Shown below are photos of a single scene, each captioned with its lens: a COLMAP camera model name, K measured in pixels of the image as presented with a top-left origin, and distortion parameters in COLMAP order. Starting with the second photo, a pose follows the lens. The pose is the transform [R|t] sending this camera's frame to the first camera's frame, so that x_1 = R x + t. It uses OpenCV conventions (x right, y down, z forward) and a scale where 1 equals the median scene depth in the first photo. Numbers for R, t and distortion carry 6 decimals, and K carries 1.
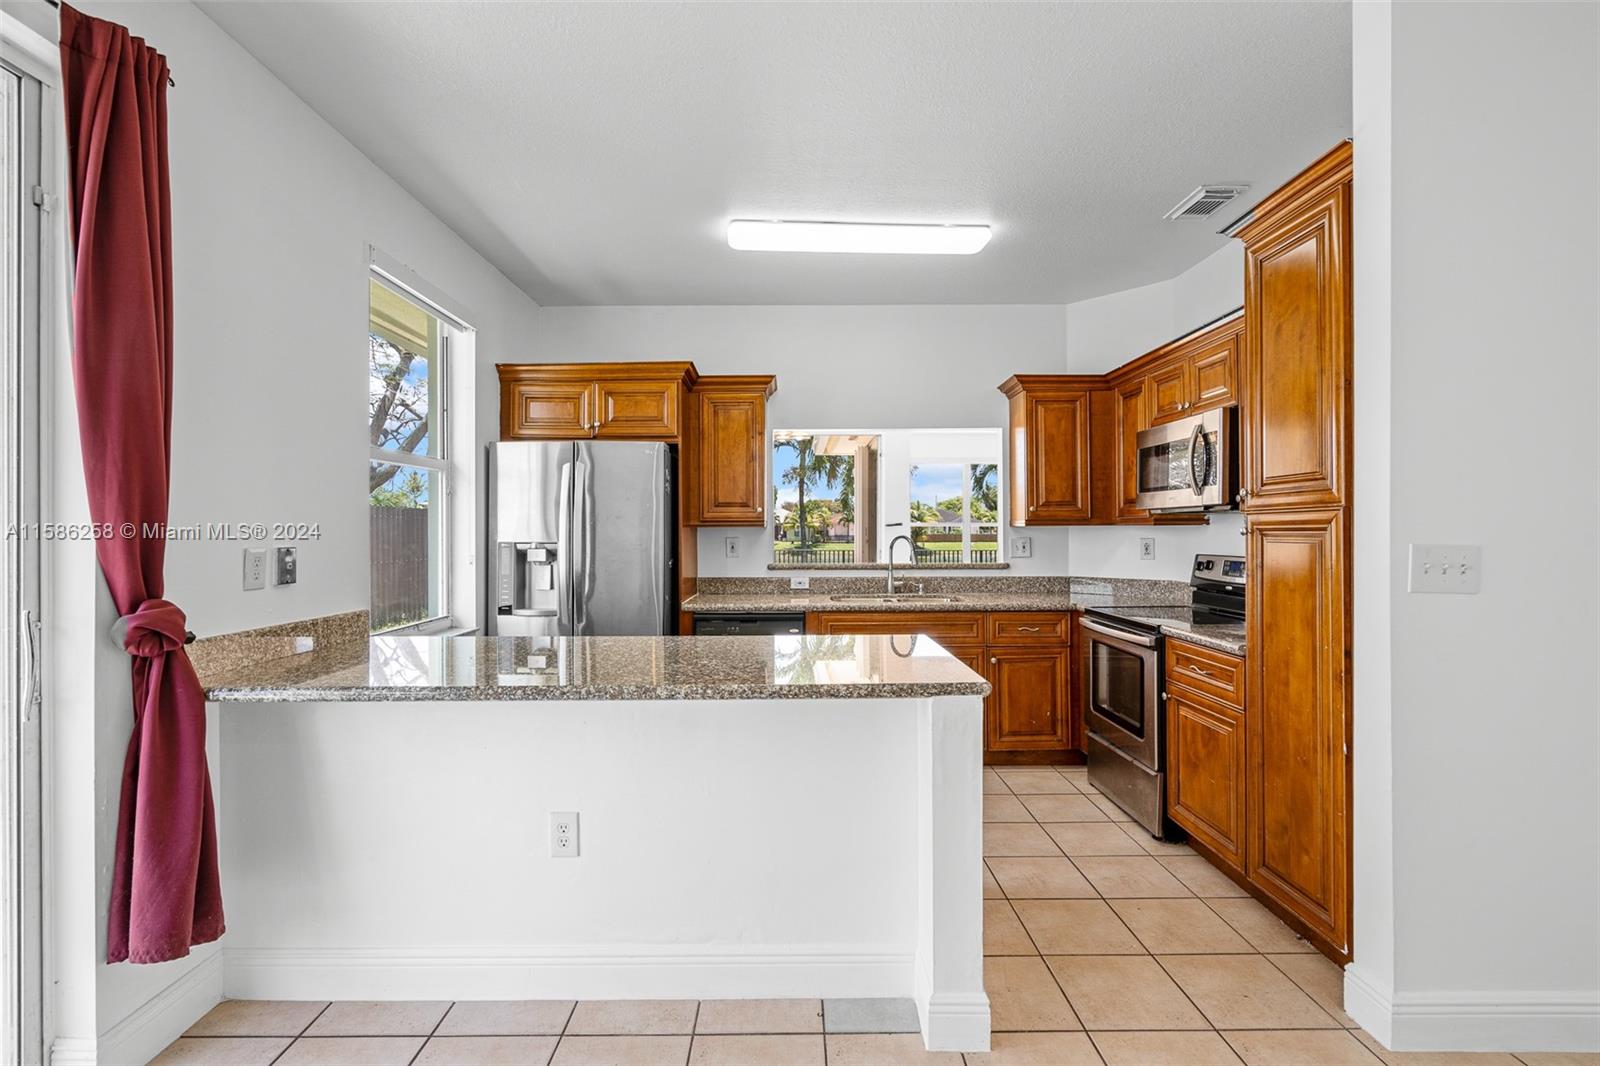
lens RADIAL K [[723.7, 0, 793.3], [0, 723.7, 528.9], [0, 0, 1]] dist [-0.005160, 0.001256]
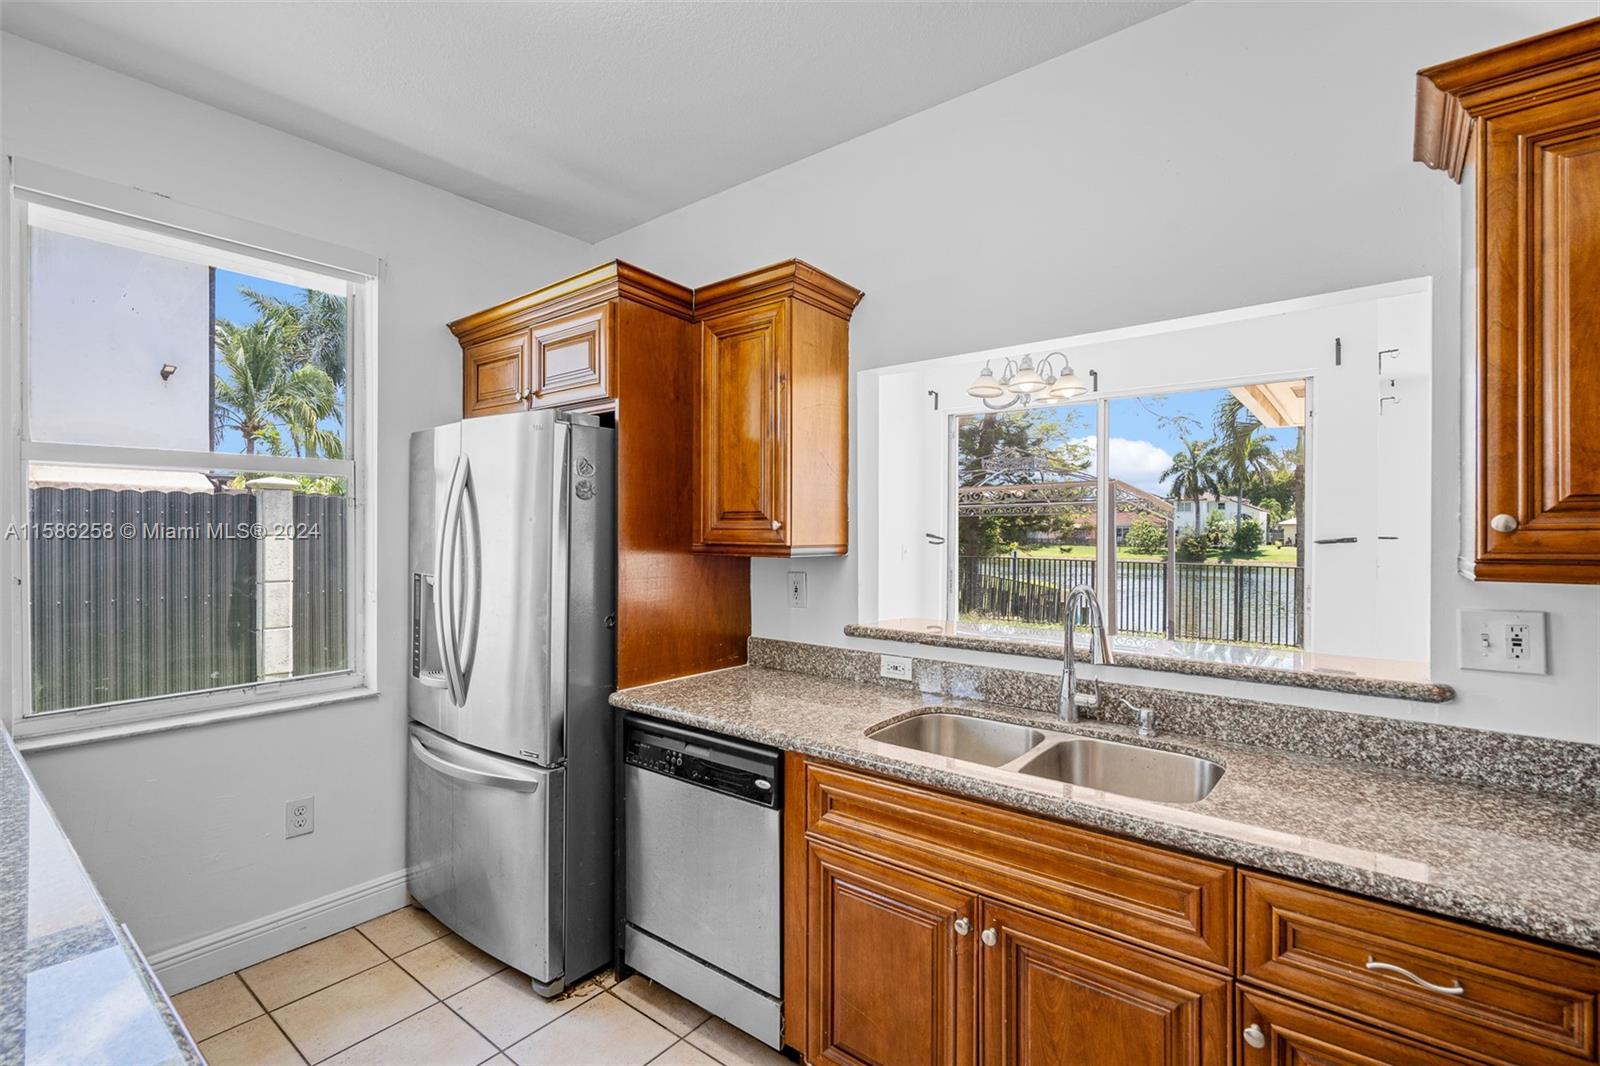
lens RADIAL K [[723.7, 0, 791.9], [0, 723.7, 532.3], [0, 0, 1]] dist [-0.005160, 0.001256]
pose [[0.781402, 0.007382, -0.623984, 0.309810], [-0.004170, 0.999969, 0.006608, -0.026460], [0.624014, -0.002561, 0.781409, 0.646642]]
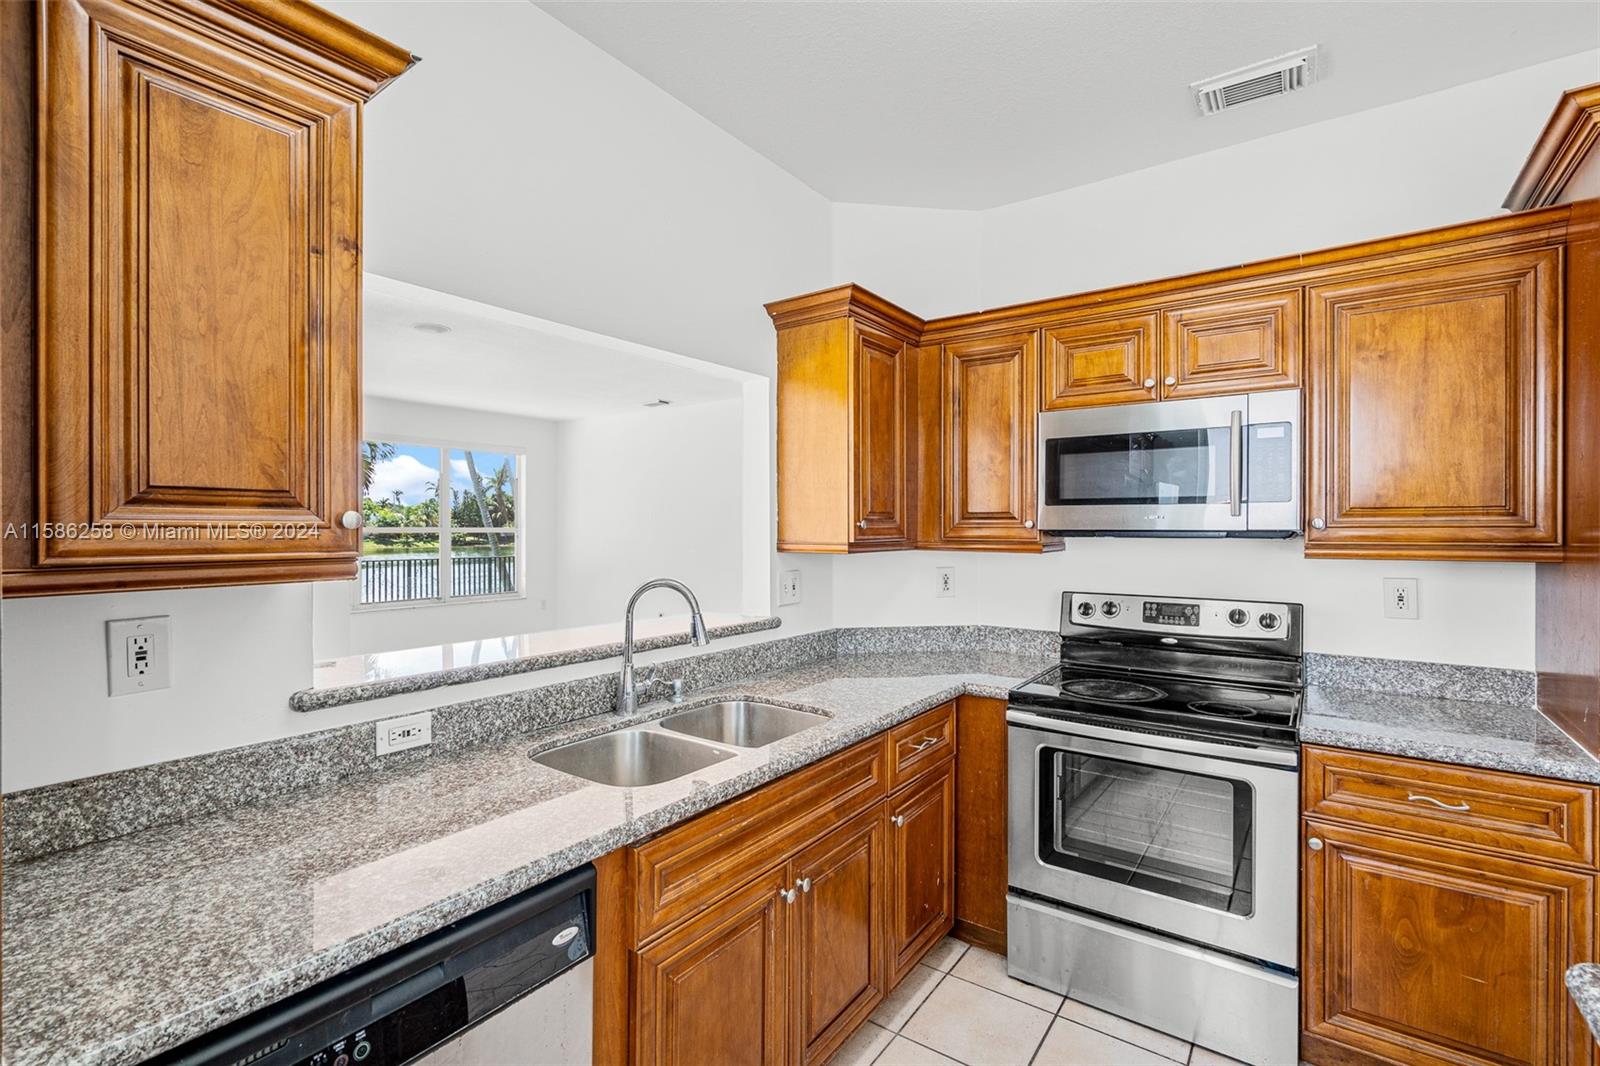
lens RADIAL K [[723.7, 0, 791.3], [0, 723.7, 529.6], [0, 0, 1]] dist [-0.005160, 0.001256]
pose [[0.588585, 0.003022, 0.808430, -0.183130], [-0.003371, 0.999993, -0.001283, -0.024129], [-0.808429, -0.001970, 0.588591, 0.756131]]
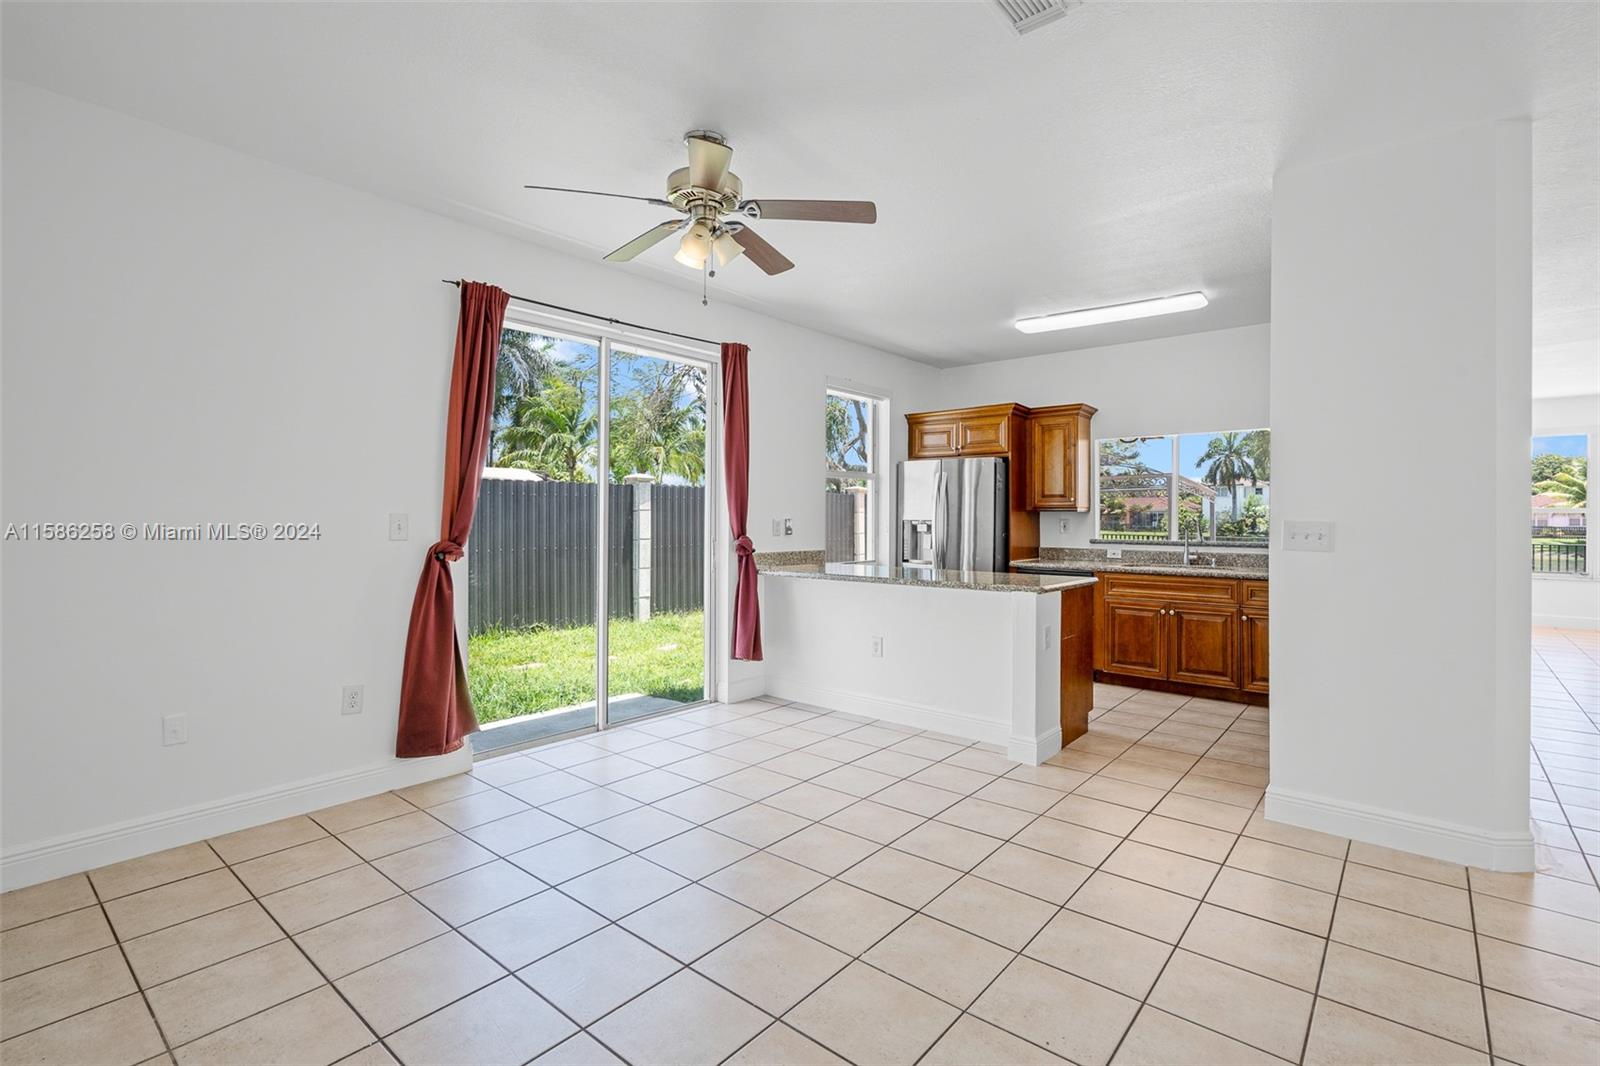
lens RADIAL K [[723.7, 0, 794.9], [0, 723.7, 516.9], [0, 0, 1]] dist [-0.005160, 0.001256]
pose [[0.761973, 0.007407, -0.647567, 0.489700], [-0.006020, 0.999972, 0.004354, 0.004876], [0.647581, 0.000581, 0.761996, -0.458480]]
